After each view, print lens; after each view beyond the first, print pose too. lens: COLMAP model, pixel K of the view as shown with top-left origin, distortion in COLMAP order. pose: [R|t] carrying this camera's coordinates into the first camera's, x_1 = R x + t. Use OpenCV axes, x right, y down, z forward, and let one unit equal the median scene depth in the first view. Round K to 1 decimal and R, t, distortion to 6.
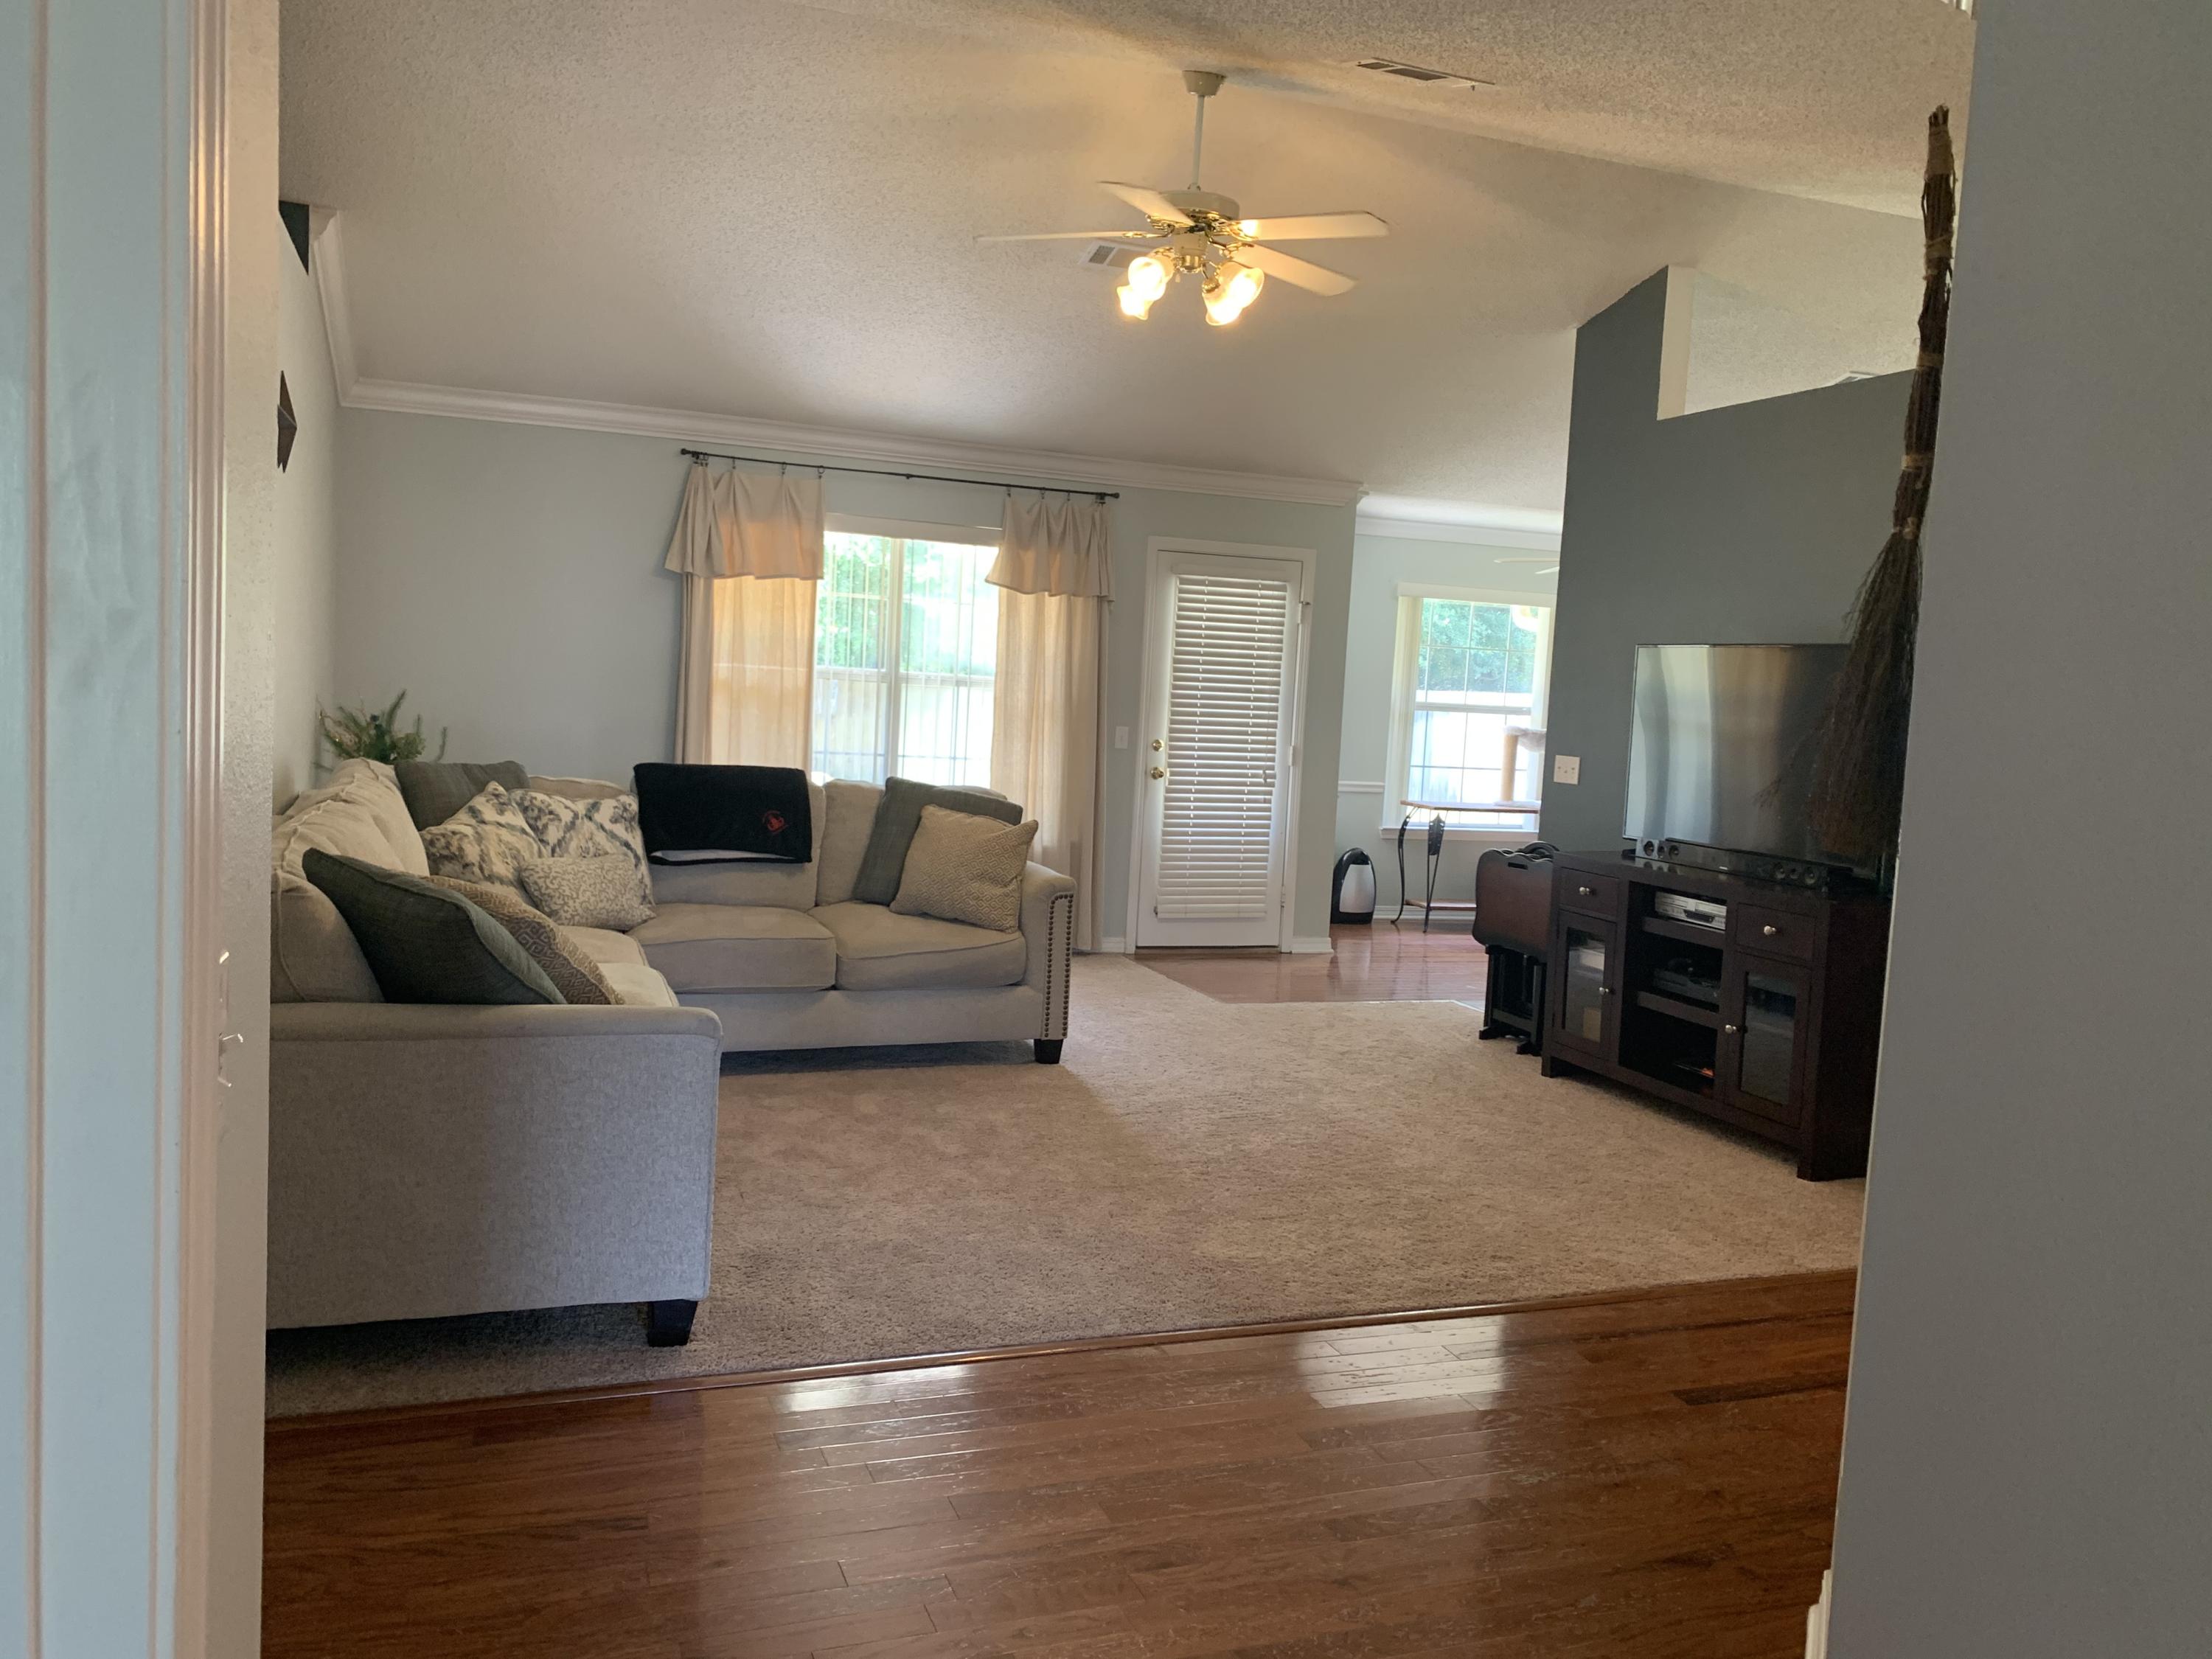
lens RADIAL K [[1704.6, 0, 1110.3], [0, 1704.6, 838.5], [0, 0, 1]] dist [0.078808, -0.098702]
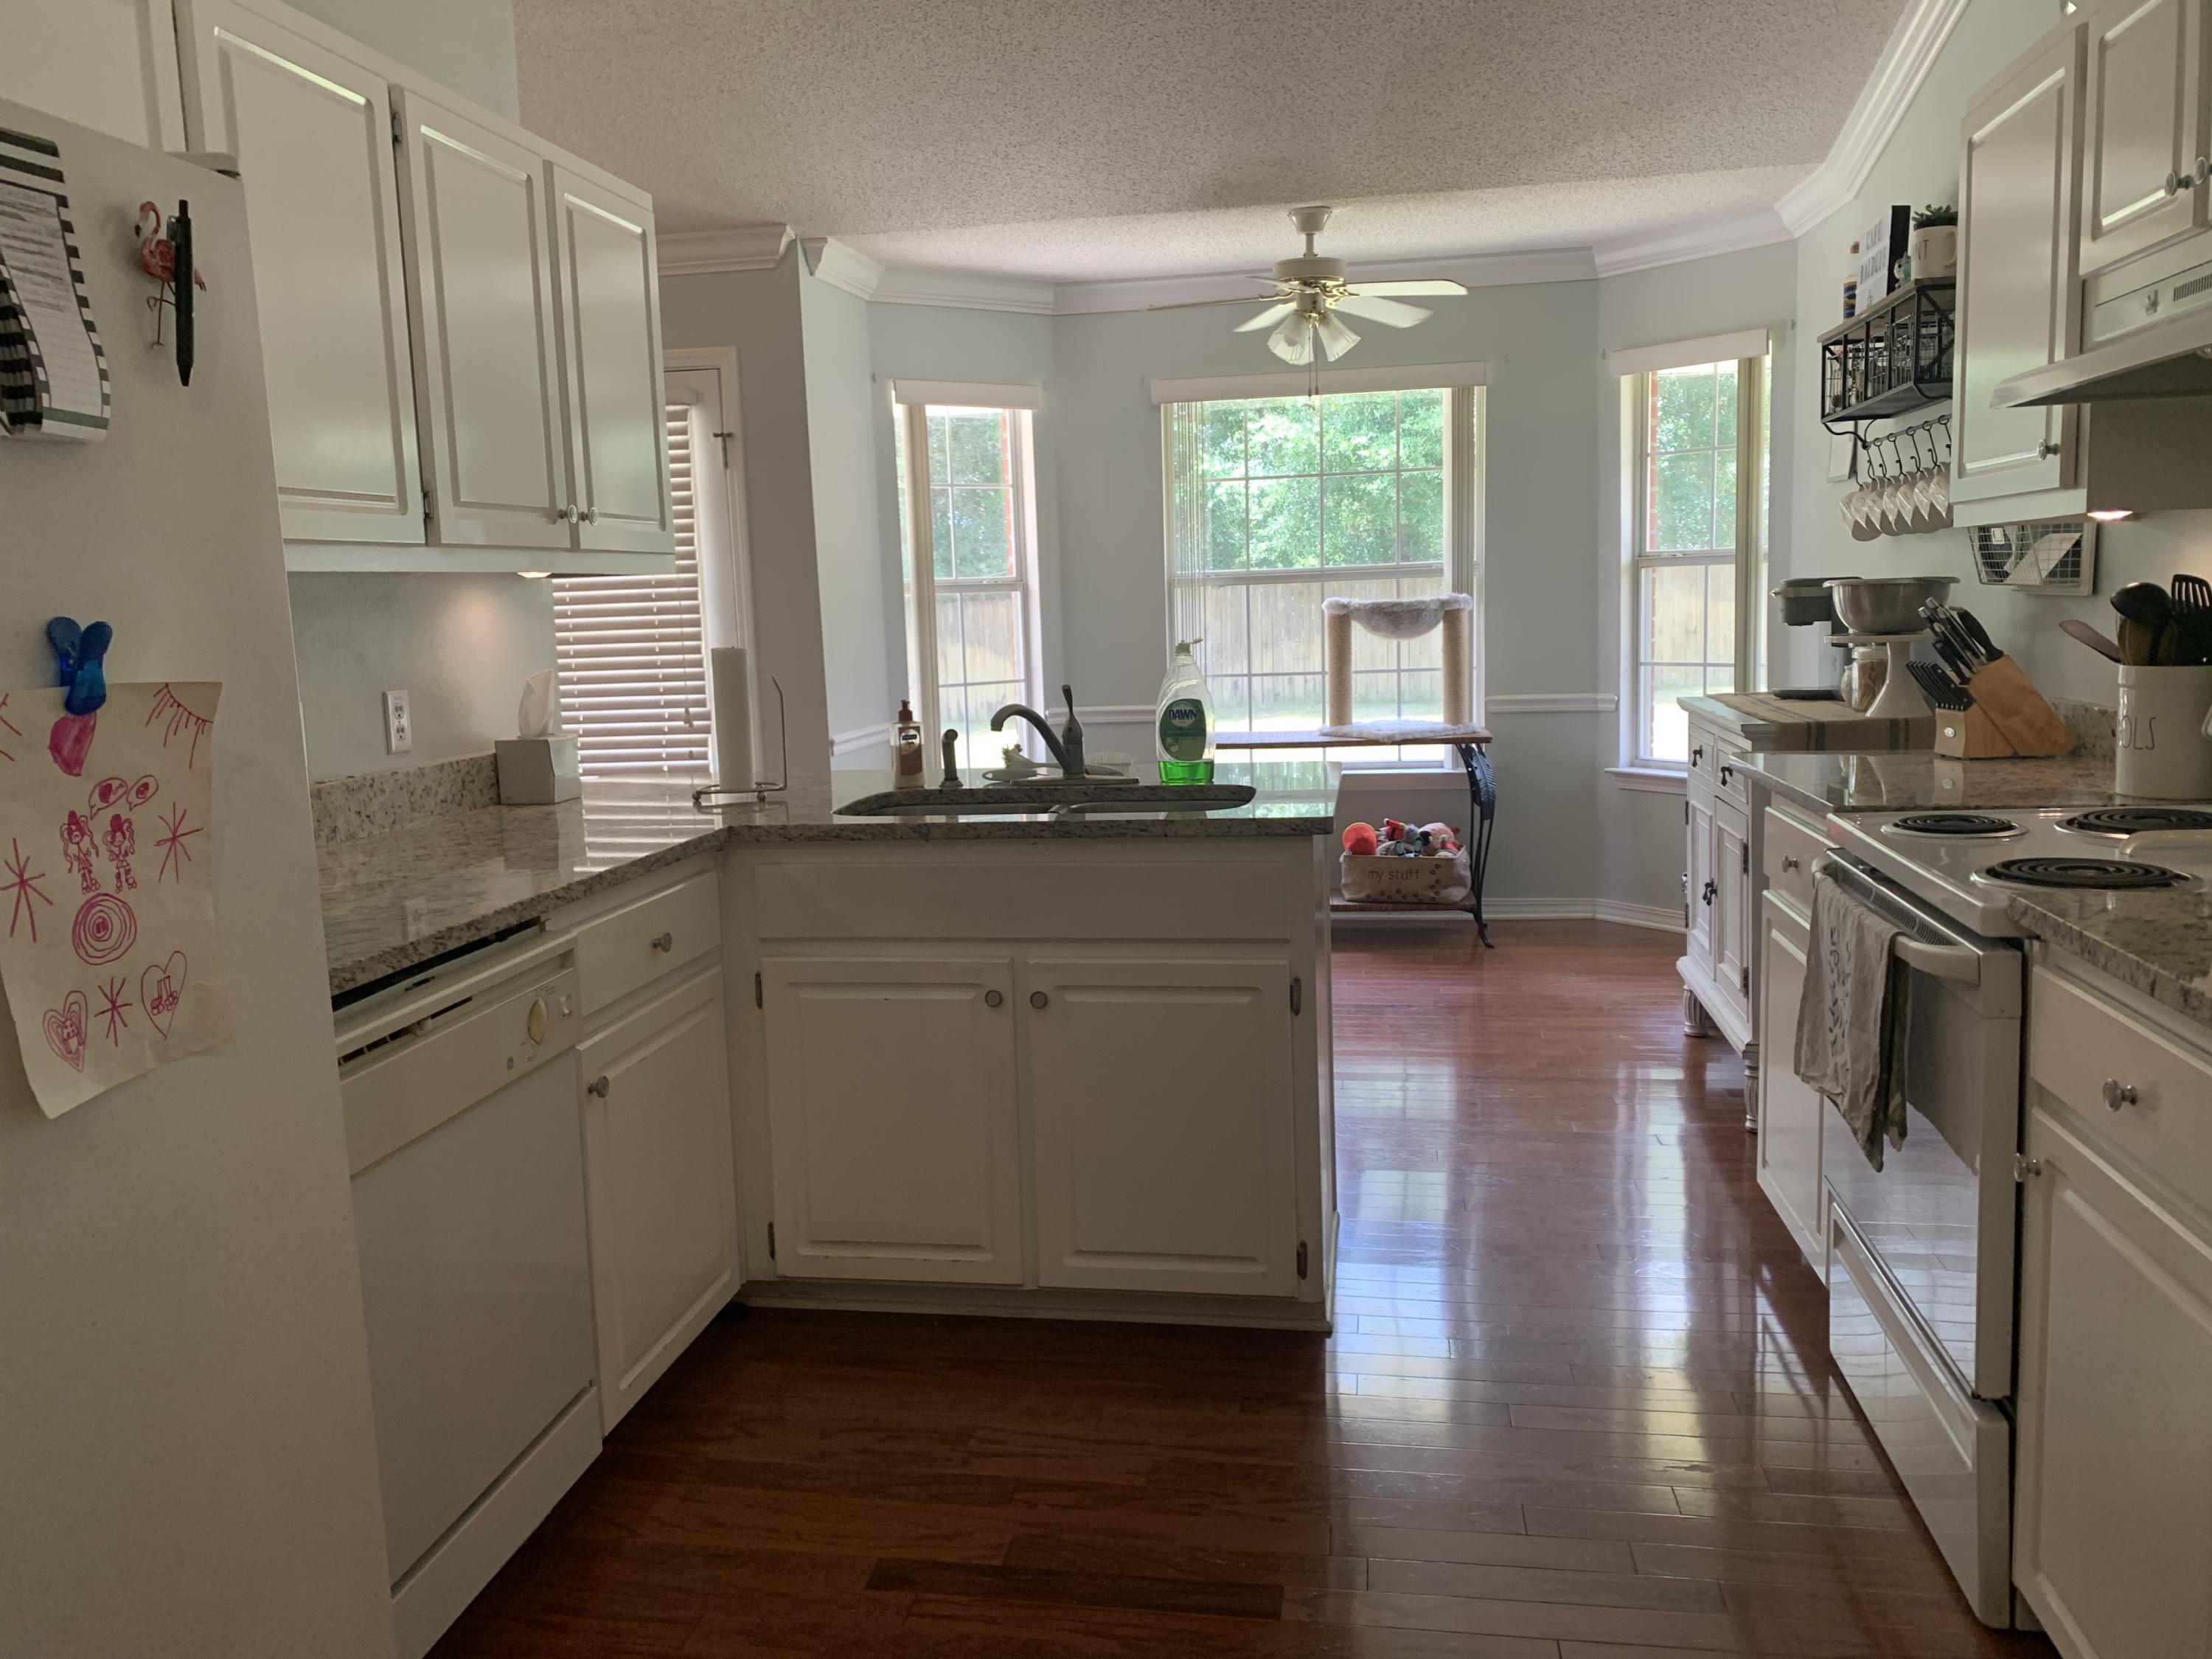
lens RADIAL K [[1704.6, 0, 1110.3], [0, 1704.6, 838.5], [0, 0, 1]] dist [0.078808, -0.098702]
pose [[0.859919, -0.013997, -0.510239, 0.553643], [0.039724, 0.998427, 0.039558, -0.010062], [0.508883, -0.054285, 0.859122, 0.523751]]
